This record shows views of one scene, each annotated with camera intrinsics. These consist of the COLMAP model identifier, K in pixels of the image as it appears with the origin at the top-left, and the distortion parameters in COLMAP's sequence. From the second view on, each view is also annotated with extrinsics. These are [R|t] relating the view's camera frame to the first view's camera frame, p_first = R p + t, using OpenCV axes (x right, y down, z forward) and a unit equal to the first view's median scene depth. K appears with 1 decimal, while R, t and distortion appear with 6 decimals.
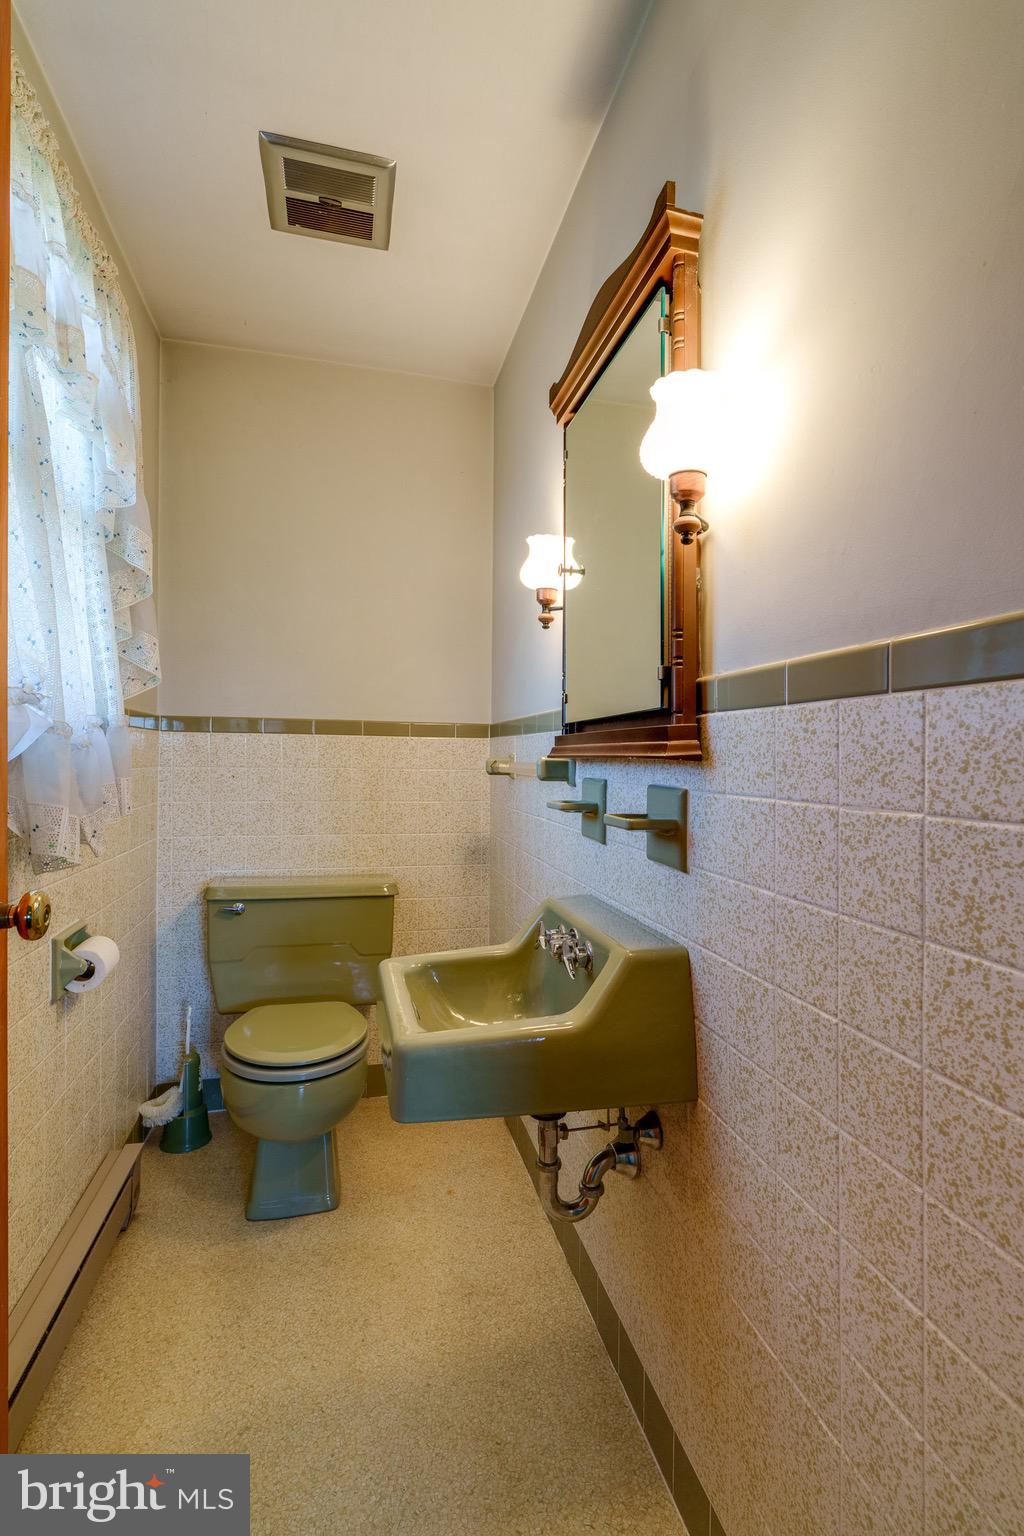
lens RADIAL K [[696.3, 0, 513.9], [0, 696.3, 763.3], [0, 0, 1]] dist [-0.001772, 0.000090]
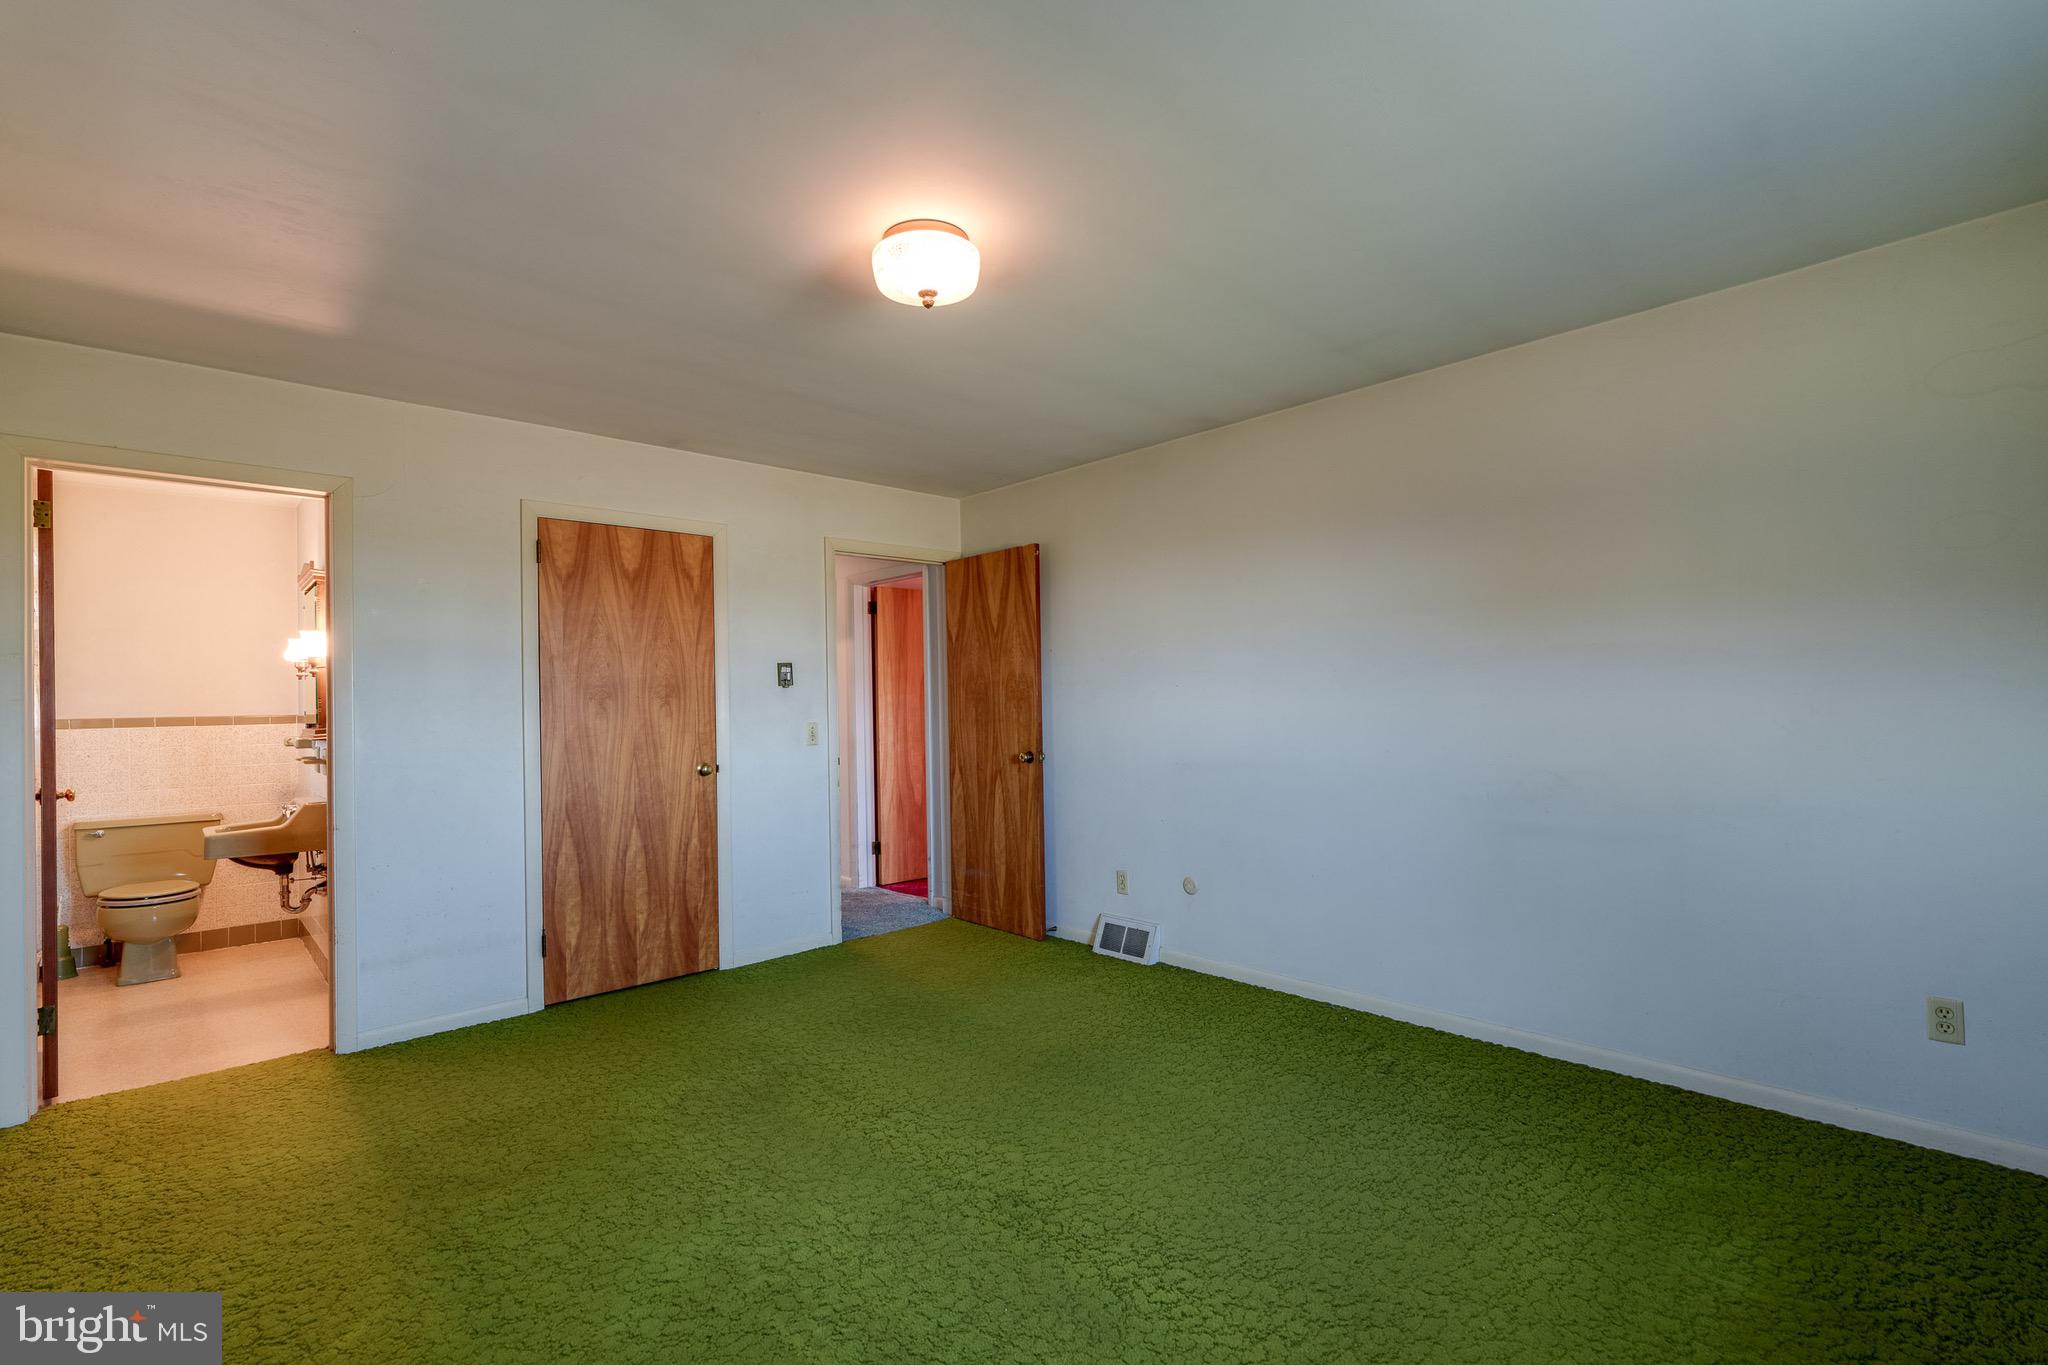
lens RADIAL K [[928.4, 0, 1019.5], [0, 928.4, 689.5], [0, 0, 1]] dist [-0.001772, 0.000090]
pose [[0.875560, -0.017946, 0.482776, 0.554095], [0.030940, 0.999341, -0.018965, -0.033099], [-0.482117, 0.031542, 0.875539, -2.381959]]
